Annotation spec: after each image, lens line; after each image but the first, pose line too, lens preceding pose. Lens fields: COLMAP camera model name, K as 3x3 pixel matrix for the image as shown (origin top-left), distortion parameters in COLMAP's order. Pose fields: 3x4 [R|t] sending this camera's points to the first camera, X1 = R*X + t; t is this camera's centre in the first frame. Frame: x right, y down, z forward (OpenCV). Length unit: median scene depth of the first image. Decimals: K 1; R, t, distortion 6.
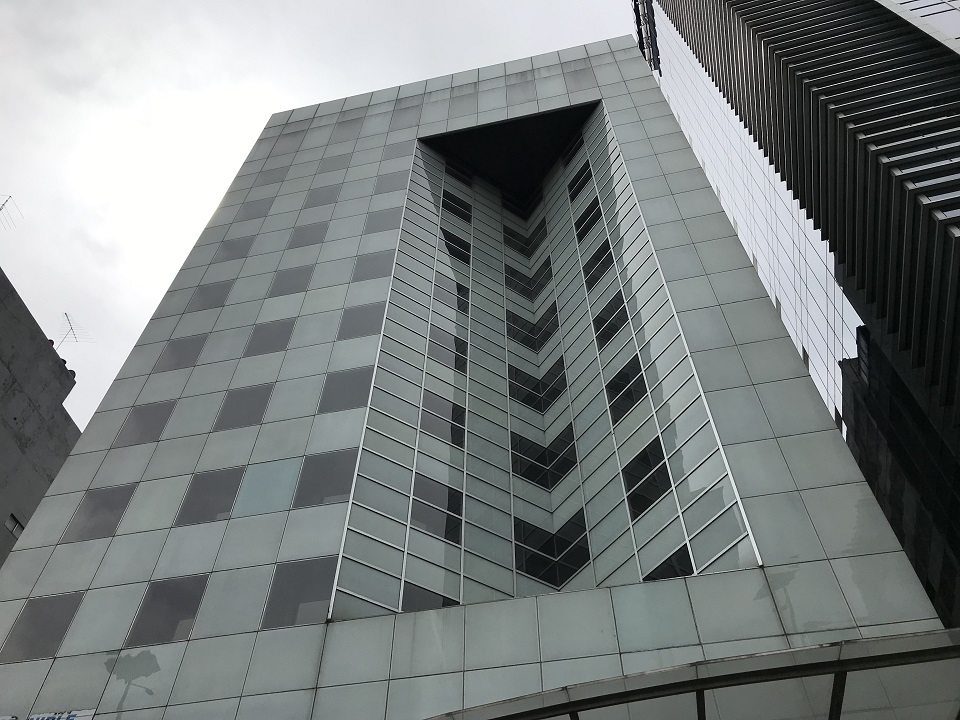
lens RADIAL K [[781.4, 0, 480.5], [0, 781.4, 360.5], [0, 0, 1]] dist [0.037297, -0.014435]
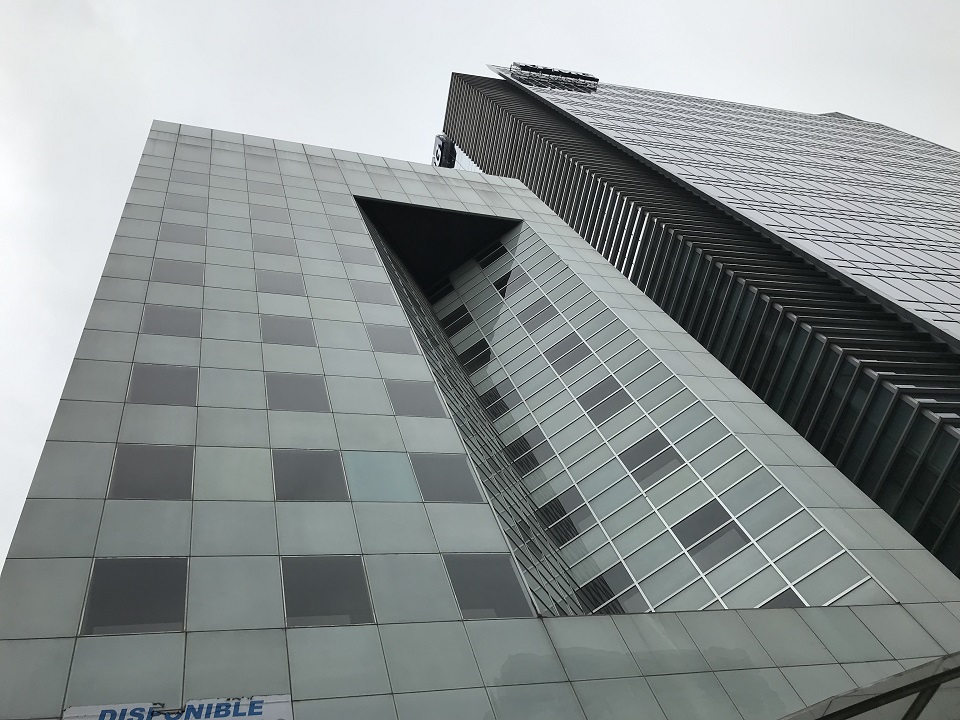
lens RADIAL K [[781.4, 0, 478.7], [0, 781.4, 357.7], [0, 0, 1]] dist [0.037297, -0.014435]
pose [[0.864686, 0.256605, 0.431824, -0.505126], [-0.165646, 0.957249, -0.237141, 0.191717], [-0.474214, 0.133523, 0.870225, 0.147123]]
